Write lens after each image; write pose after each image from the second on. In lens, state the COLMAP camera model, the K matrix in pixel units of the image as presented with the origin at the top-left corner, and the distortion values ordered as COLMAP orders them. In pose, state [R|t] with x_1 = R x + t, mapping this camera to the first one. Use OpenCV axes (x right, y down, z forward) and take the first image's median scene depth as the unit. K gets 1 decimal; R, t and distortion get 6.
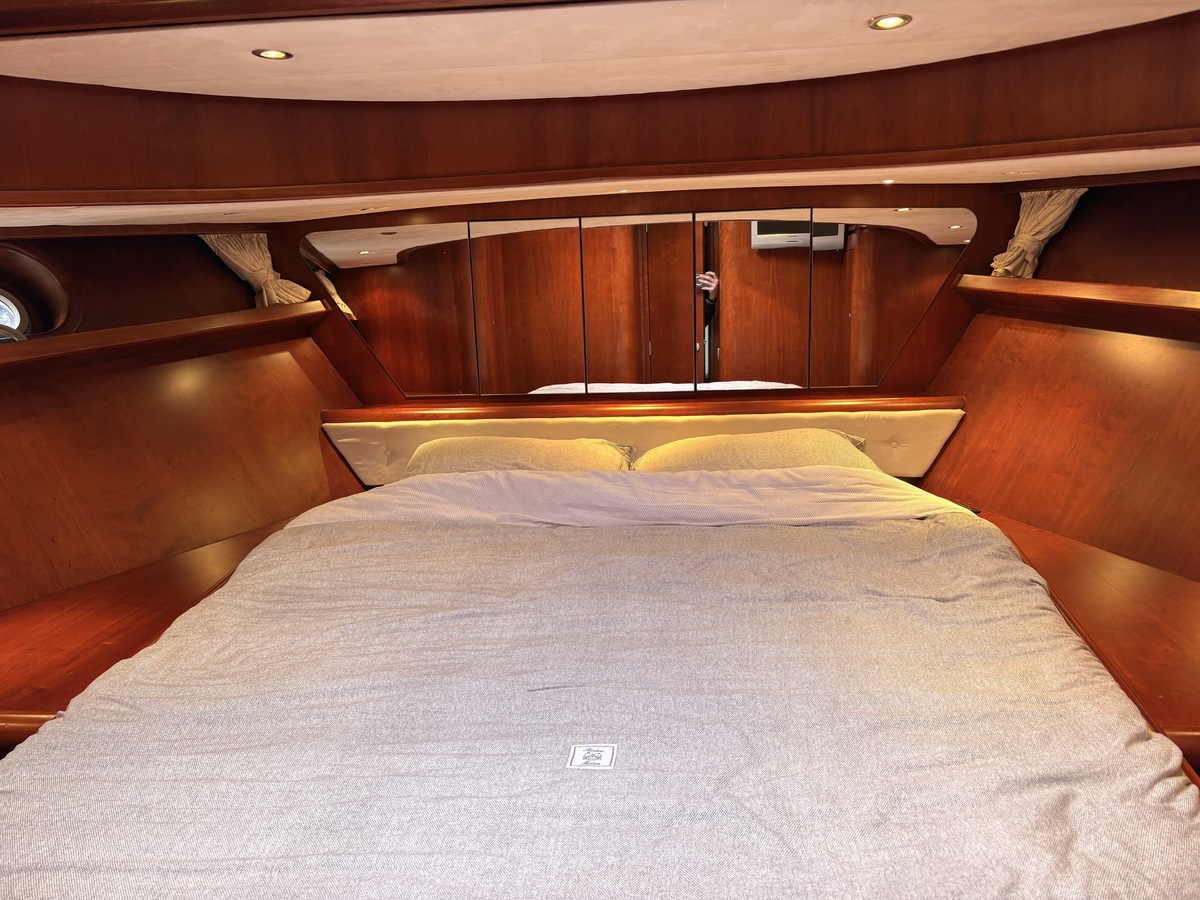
lens RADIAL K [[906.8, 0, 599.8], [0, 906.8, 453.6], [0, 0, 1]] dist [0.037426, -0.036452]
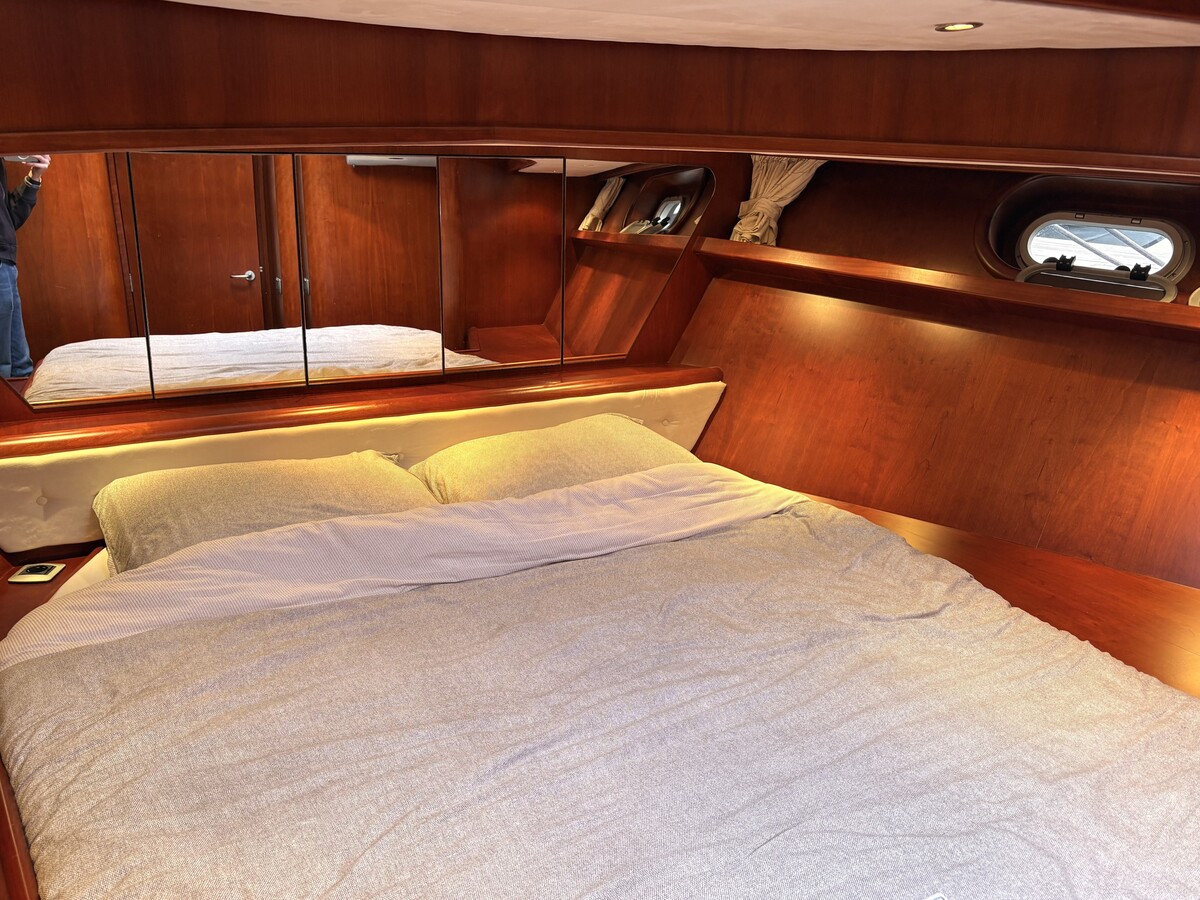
lens RADIAL K [[1011.1, 0, 601.6], [0, 1011.1, 453.5], [0, 0, 1]] dist [0.031217, -0.047774]
pose [[0.846276, -0.105750, 0.522143, -0.342740], [0.066821, 0.993431, 0.092897, -0.097922], [-0.528537, -0.043727, 0.847784, 0.184121]]
